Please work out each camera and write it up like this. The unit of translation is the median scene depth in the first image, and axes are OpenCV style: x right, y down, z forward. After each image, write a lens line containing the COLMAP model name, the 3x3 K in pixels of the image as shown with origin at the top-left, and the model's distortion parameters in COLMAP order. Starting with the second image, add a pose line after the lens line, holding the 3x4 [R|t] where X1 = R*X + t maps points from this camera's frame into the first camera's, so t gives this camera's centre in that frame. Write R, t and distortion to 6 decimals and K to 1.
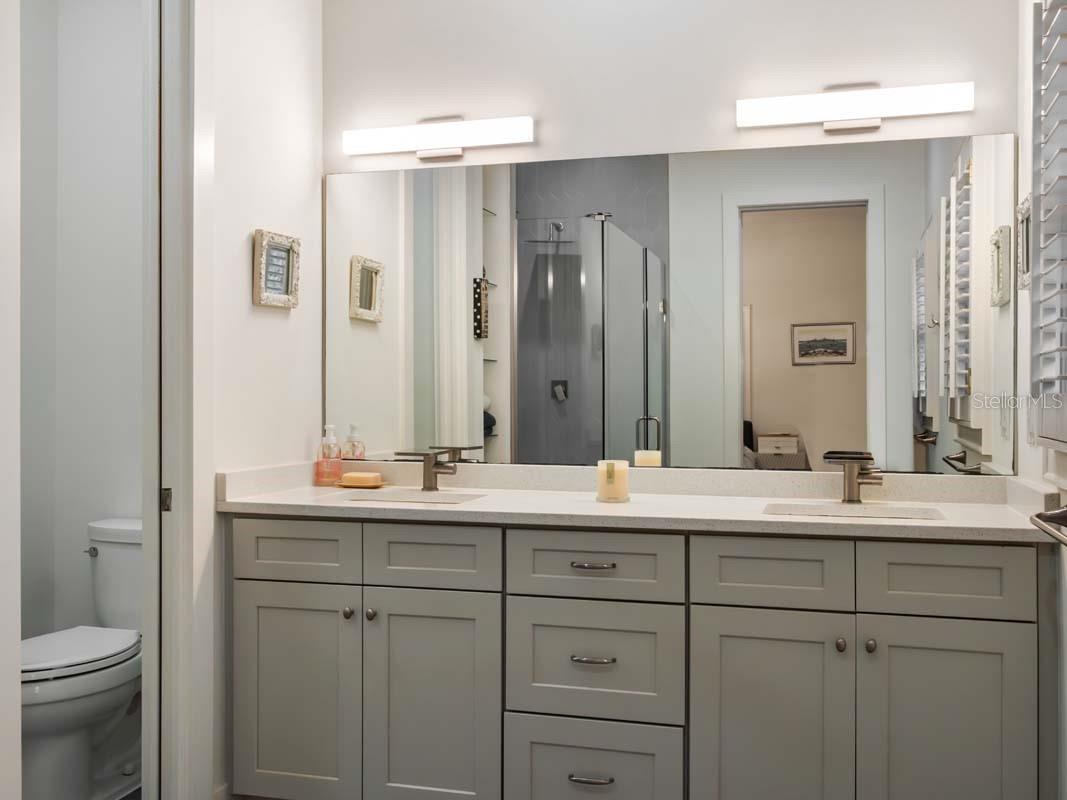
lens RADIAL K [[1121.9, 0, 502.7], [0, 1121.9, 403.9], [0, 0, 1]] dist [0.007005, -0.014369]
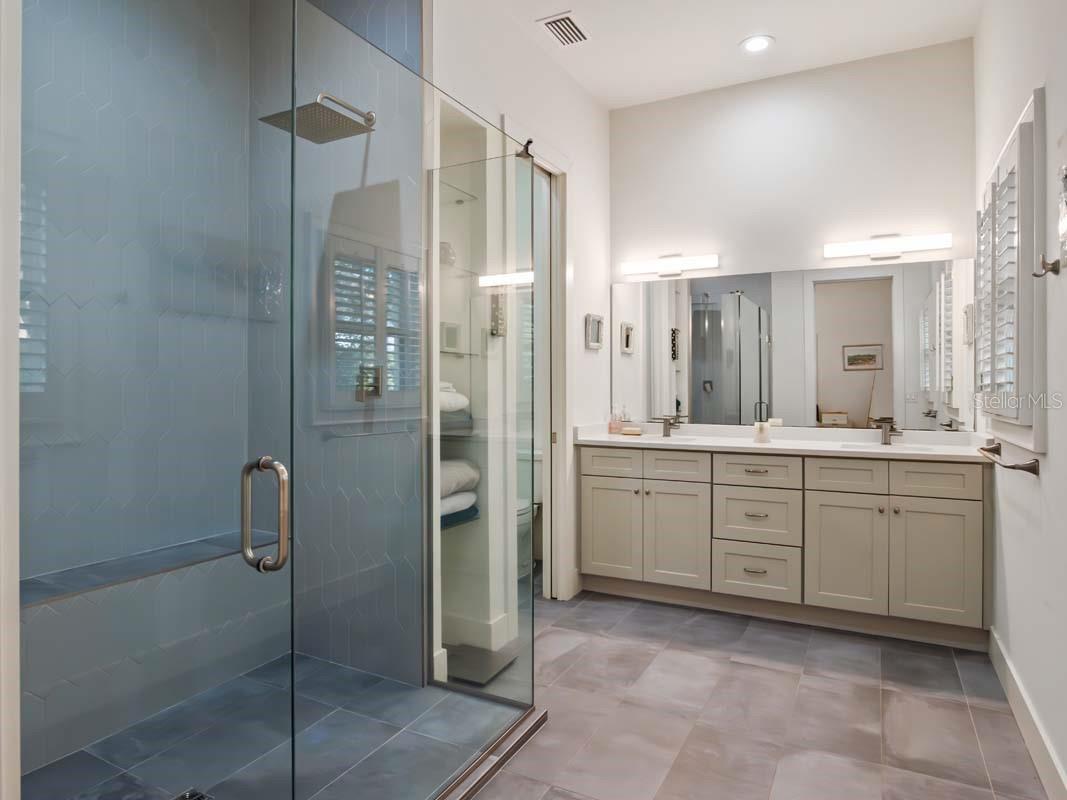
lens RADIAL K [[650.2, 0, 536.2], [0, 650.2, 389.1], [0, 0, 1]] dist [-0.017392, 0.000802]
pose [[0.982174, -0.000038, -0.187972, -0.074005], [-0.001168, 0.999979, -0.006306, -0.002405], [0.187969, 0.006413, 0.982154, -0.218088]]
